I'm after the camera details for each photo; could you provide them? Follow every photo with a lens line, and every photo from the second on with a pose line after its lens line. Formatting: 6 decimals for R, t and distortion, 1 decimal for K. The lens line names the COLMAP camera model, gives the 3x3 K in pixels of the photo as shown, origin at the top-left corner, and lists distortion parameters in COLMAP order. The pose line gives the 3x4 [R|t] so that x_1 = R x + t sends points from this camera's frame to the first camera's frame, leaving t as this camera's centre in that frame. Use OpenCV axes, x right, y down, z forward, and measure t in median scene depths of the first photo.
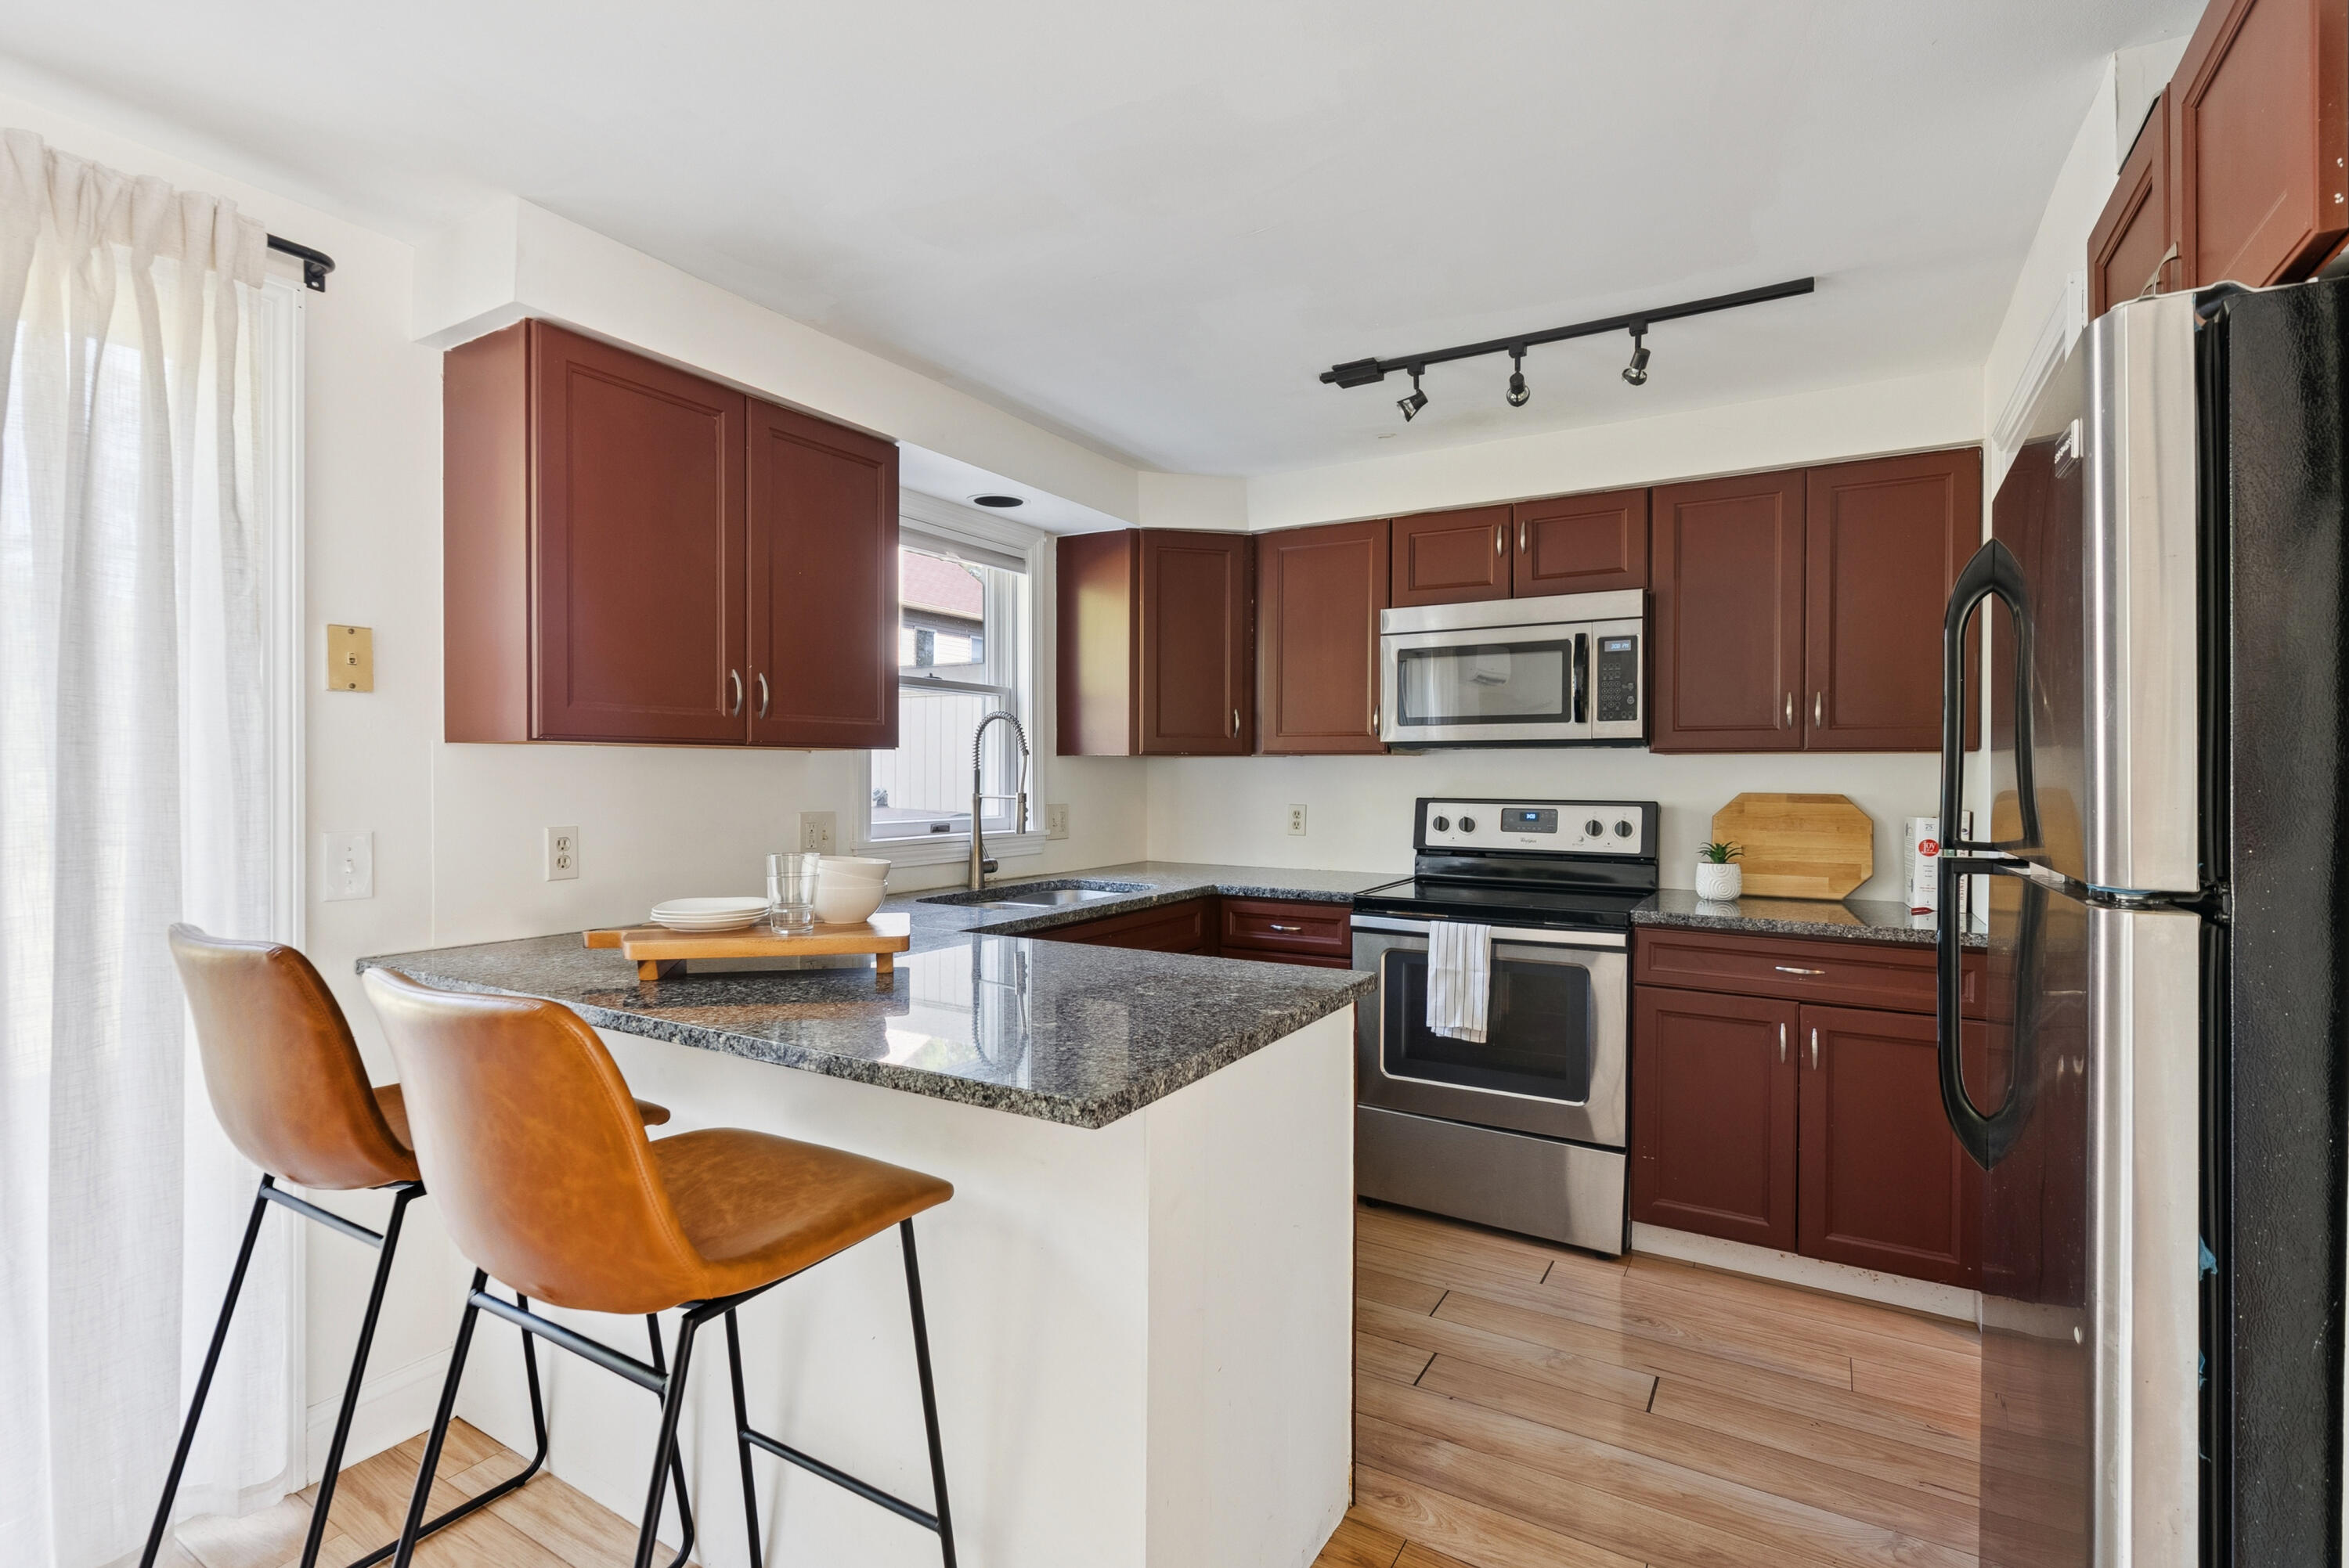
lens RADIAL K [[1078.3, 0, 1174.7], [0, 1078.3, 791.8], [0, 0, 1]] dist [-0.014578, 0.002460]
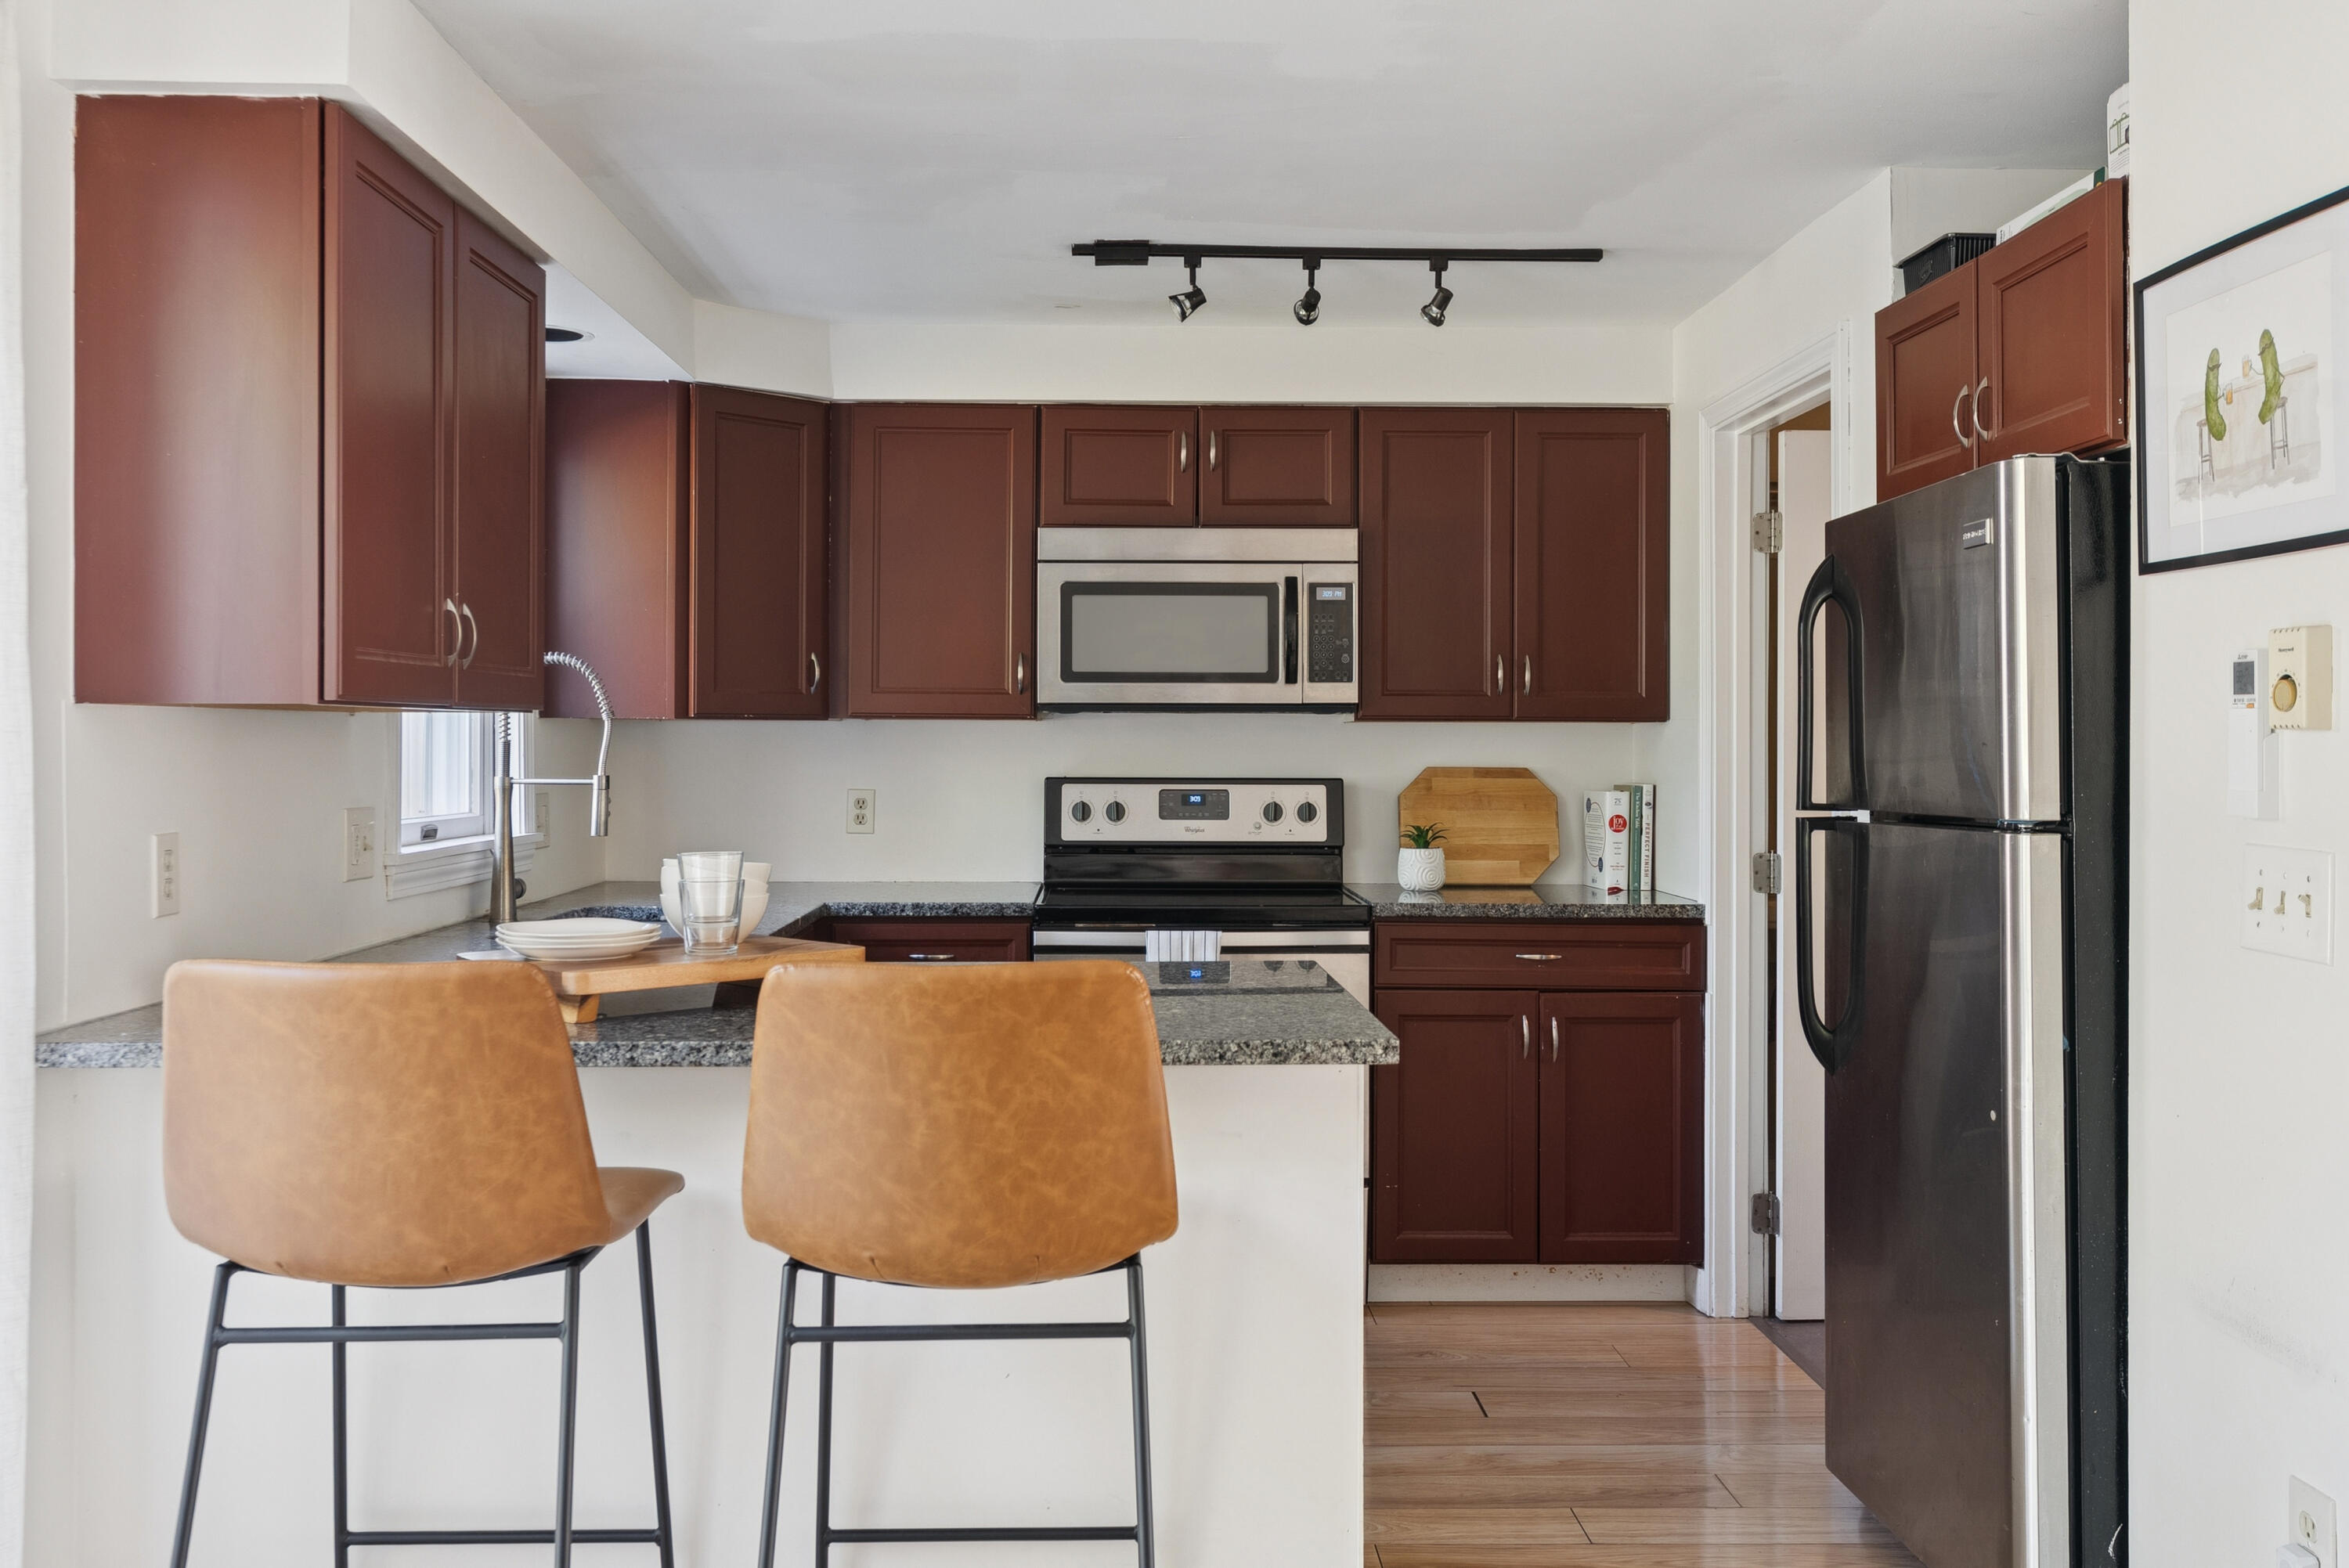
lens RADIAL K [[1970.9, 0, 1175.0], [0, 1970.9, 764.7], [0, 0, 1]] dist [-0.016507, -0.013613]
pose [[0.842563, -0.007066, 0.538551, -0.538543], [0.009595, 0.999952, -0.001891, 0.000218], [-0.538512, 0.006761, 0.842591, -0.242226]]
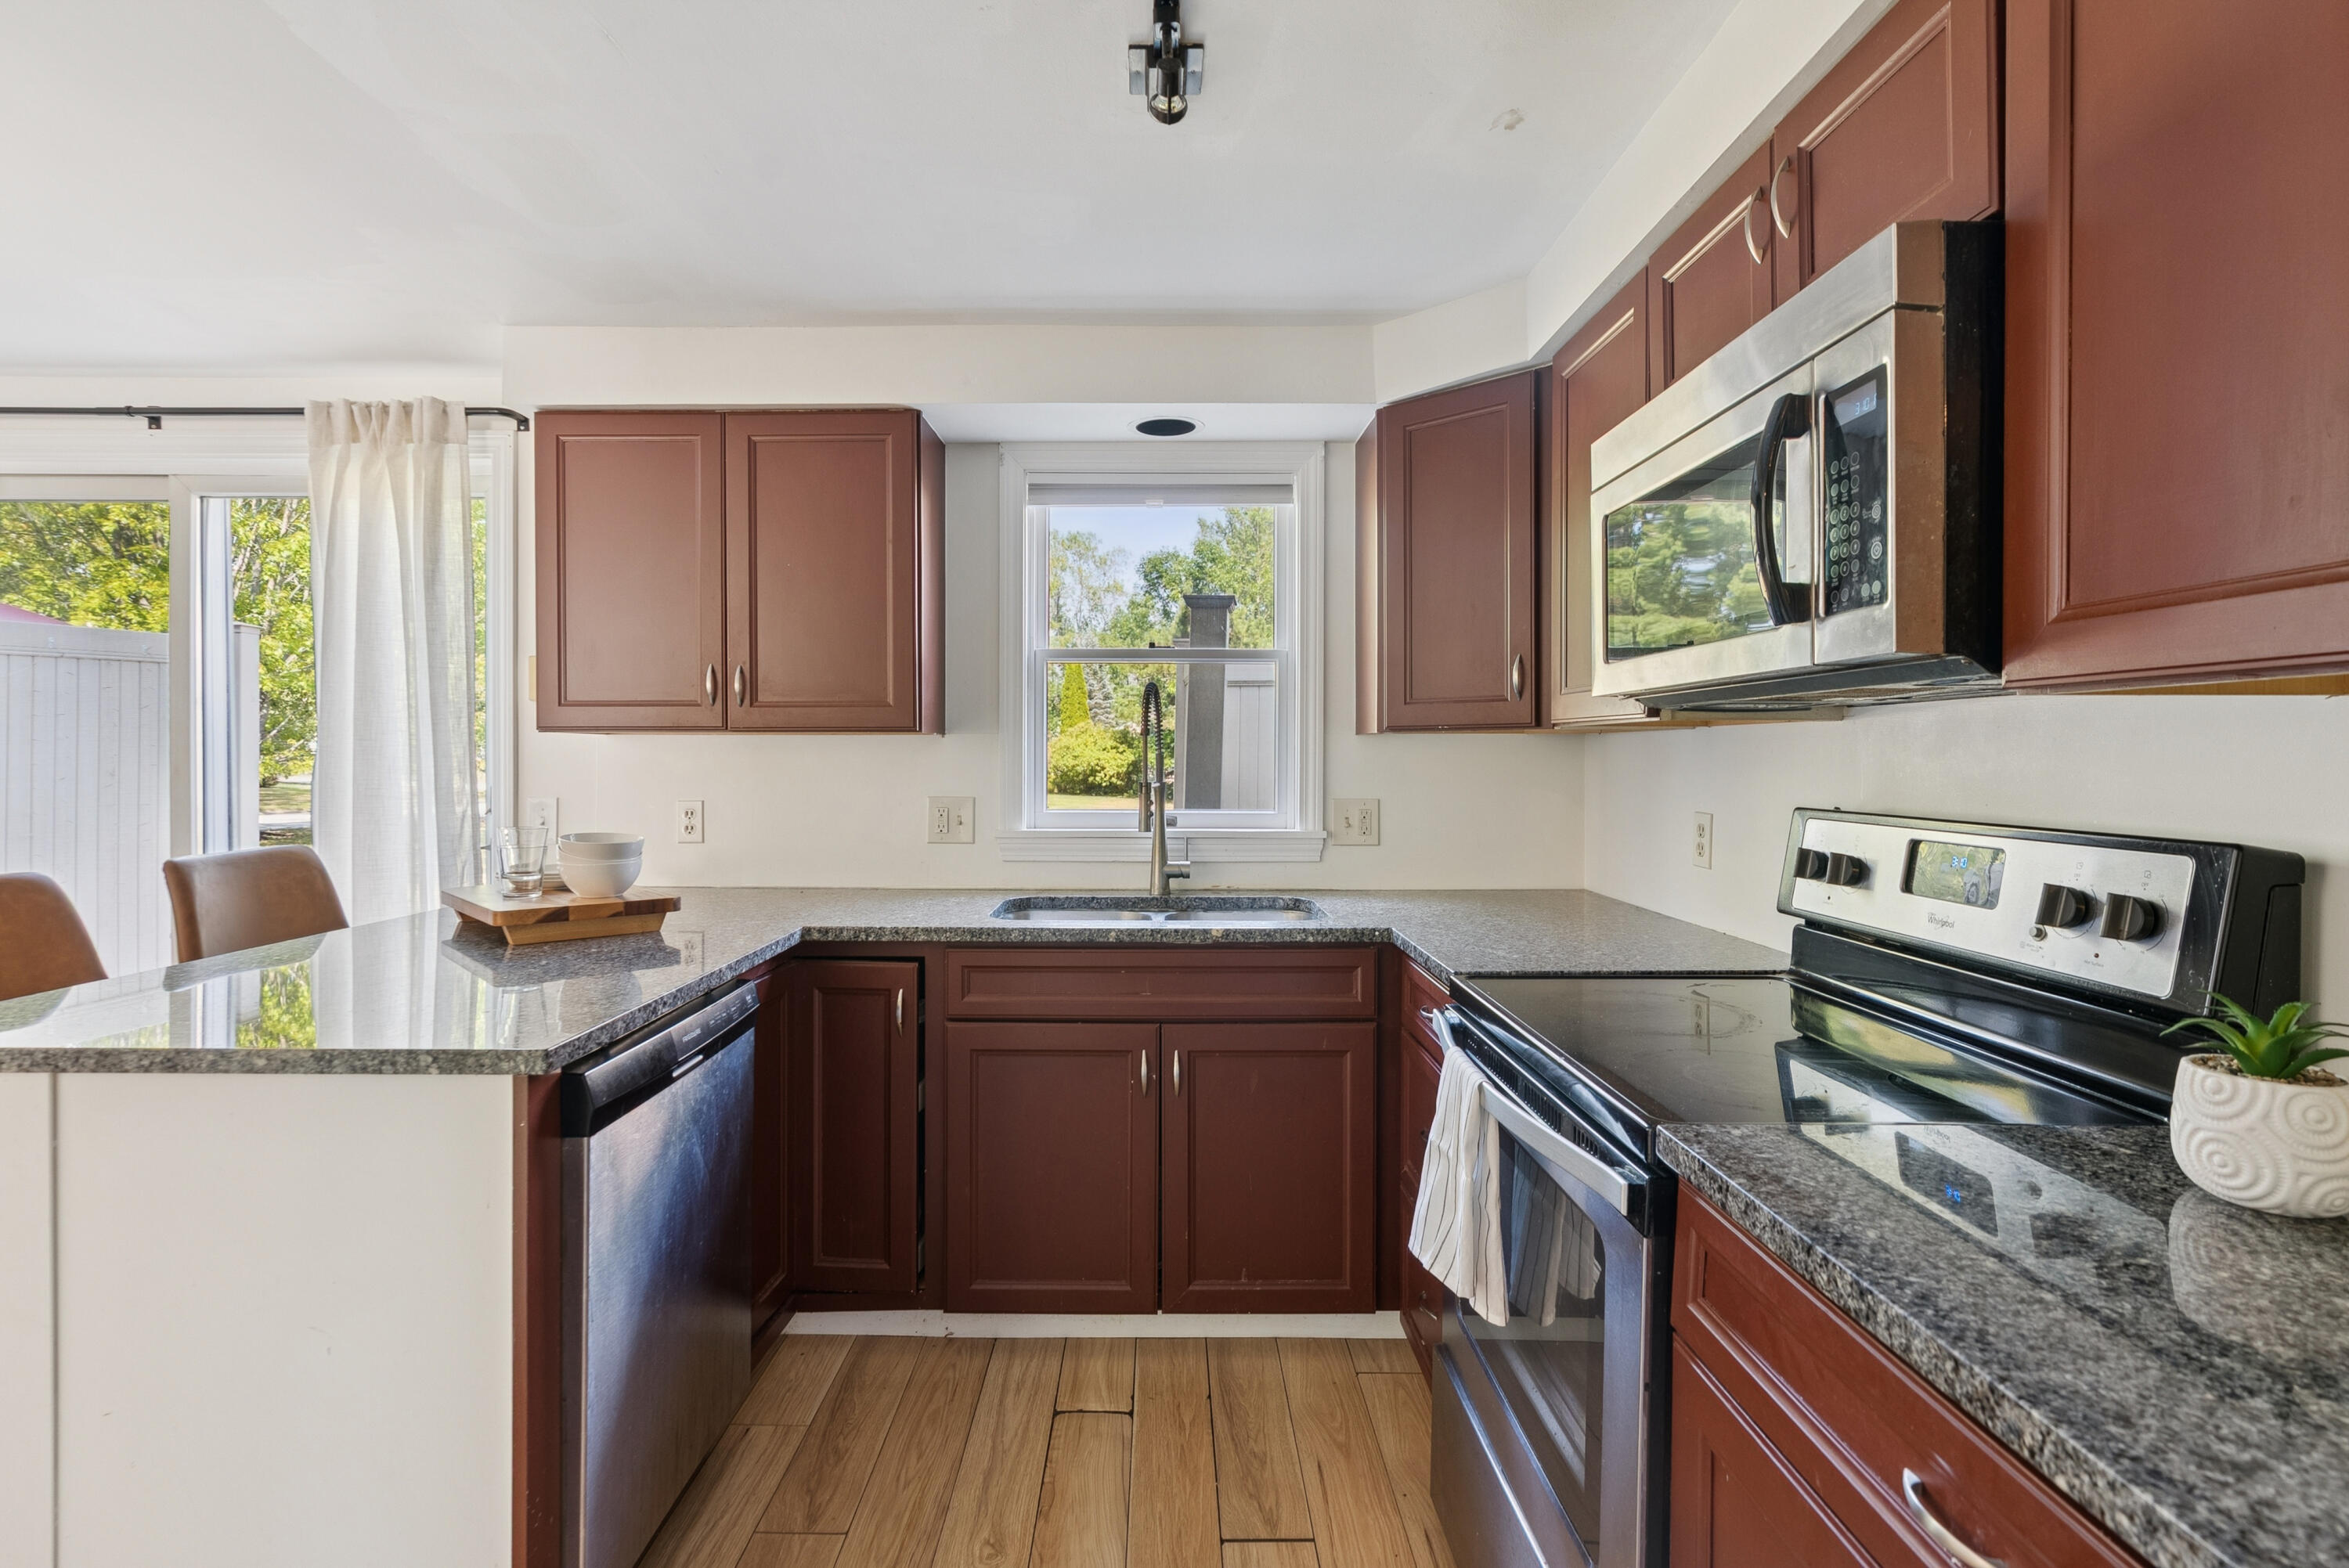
lens RADIAL K [[1129.3, 0, 1159.6], [0, 1129.3, 752.5], [0, 0, 1]] dist [0.001491, -0.000002]
pose [[0.513080, -0.005452, -0.858323, 0.637659], [-0.016453, 0.999734, -0.016186, -0.007965], [0.858183, 0.022427, 0.512854, 0.617574]]
